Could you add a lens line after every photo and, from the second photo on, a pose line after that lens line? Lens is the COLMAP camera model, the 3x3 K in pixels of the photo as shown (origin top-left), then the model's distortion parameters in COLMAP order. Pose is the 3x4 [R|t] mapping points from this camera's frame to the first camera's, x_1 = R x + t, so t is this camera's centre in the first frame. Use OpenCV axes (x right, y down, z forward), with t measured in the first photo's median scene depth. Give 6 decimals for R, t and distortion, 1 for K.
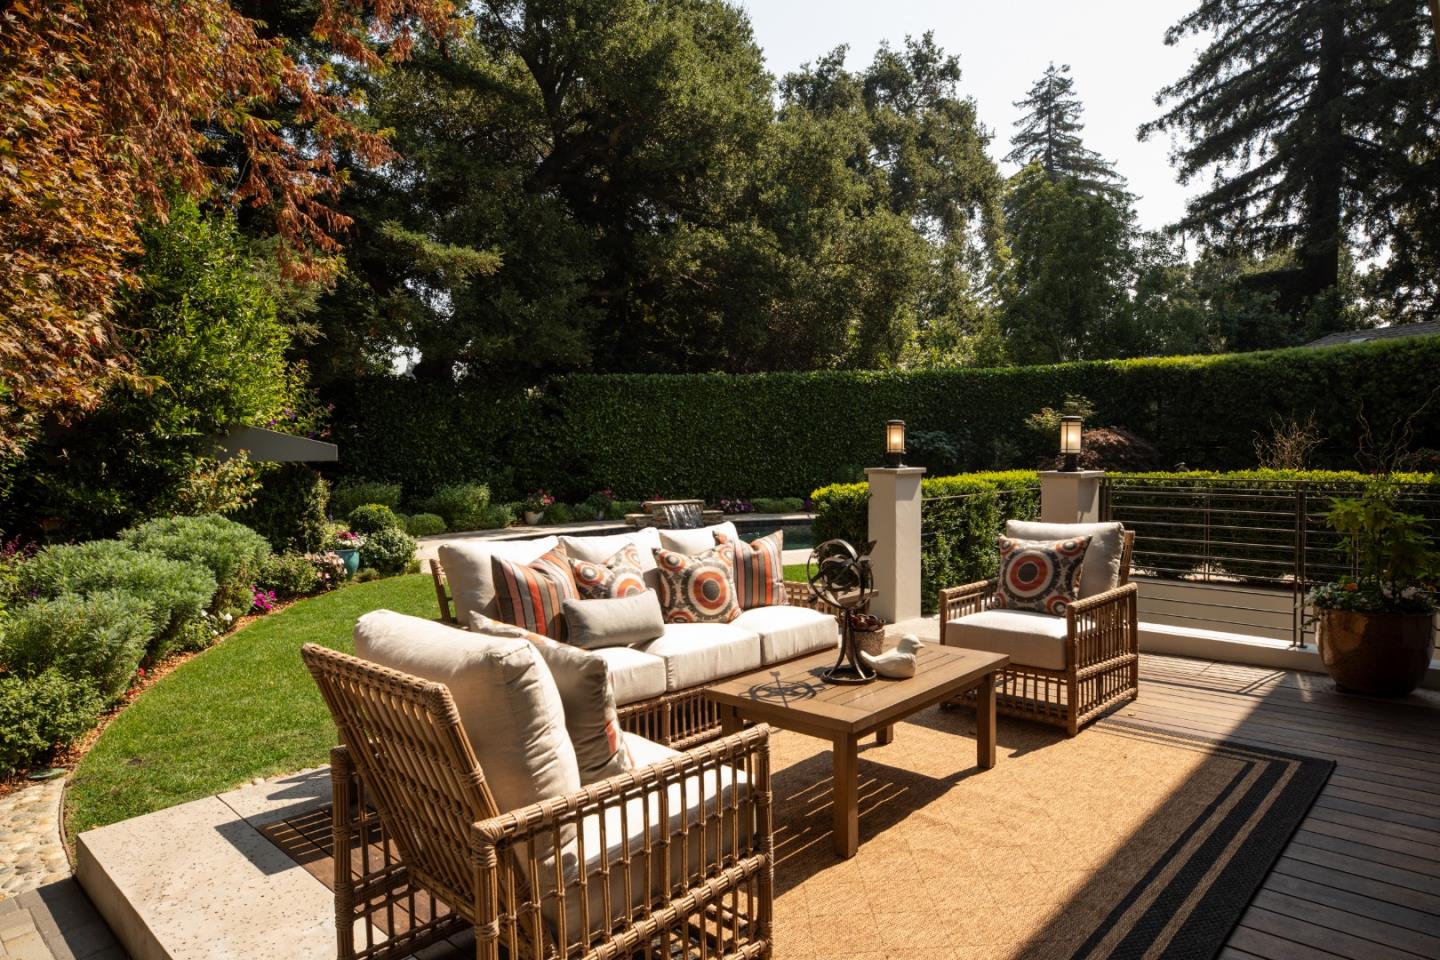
lens RADIAL K [[873.5, 0, 720.0], [0, 873.5, 480.0], [0, 0, 1]] dist [-0.002369, -0.022828]
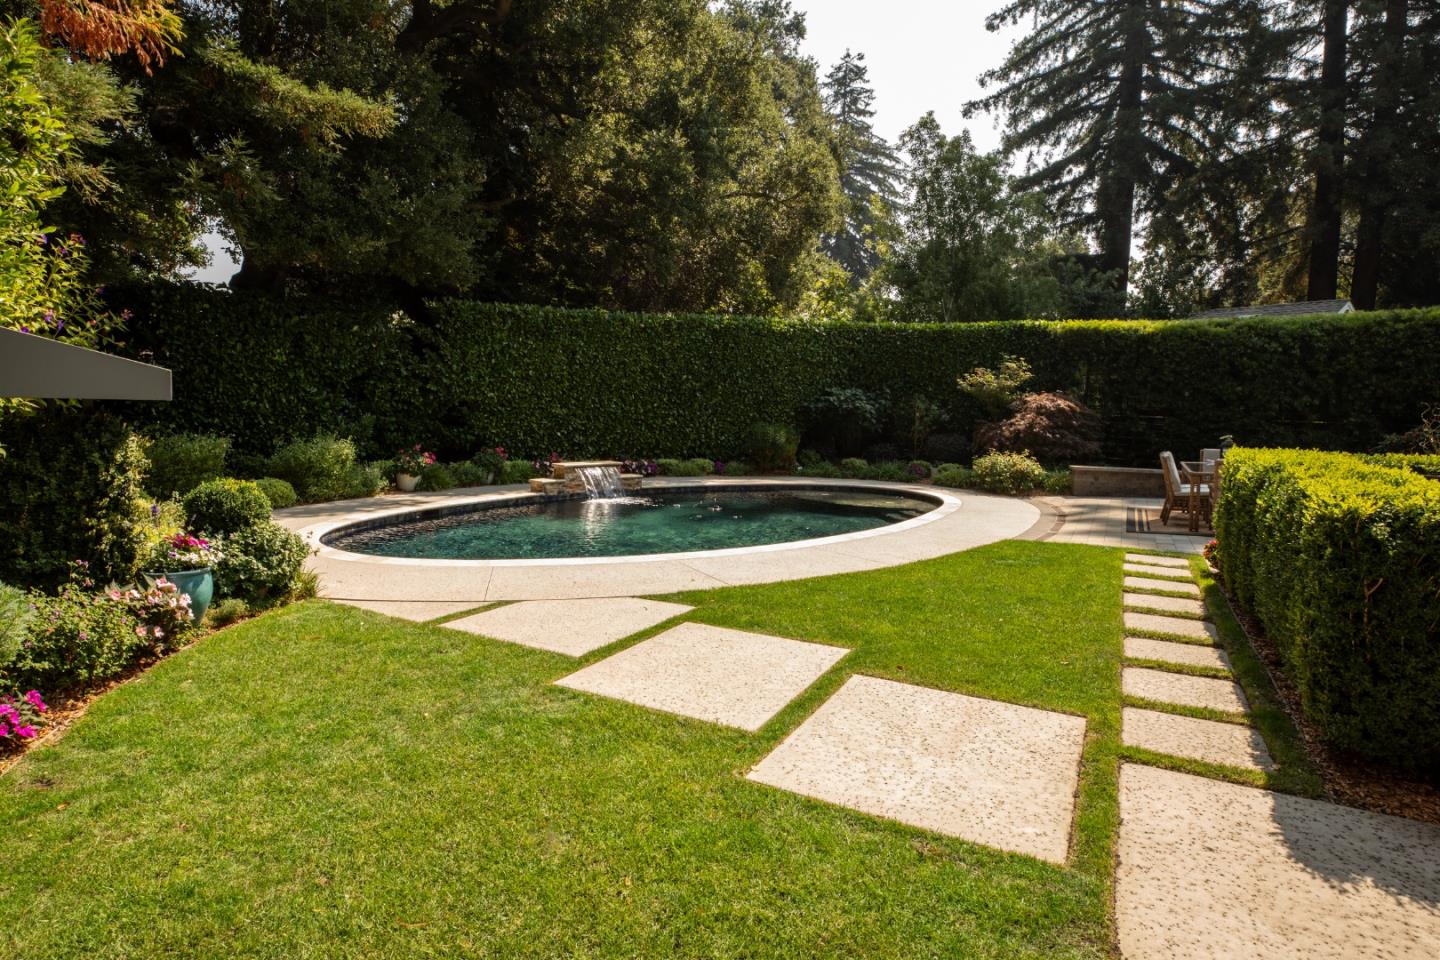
lens RADIAL K [[789.6, 0, 674.6], [0, 789.6, 473.6], [0, 0, 1]] dist [-0.024509, 0.001005]
pose [[0.973327, 0.012769, 0.229067, -0.137381], [-0.025272, 0.998341, 0.051733, -0.005583], [-0.228026, -0.056142, 0.972035, 0.260384]]
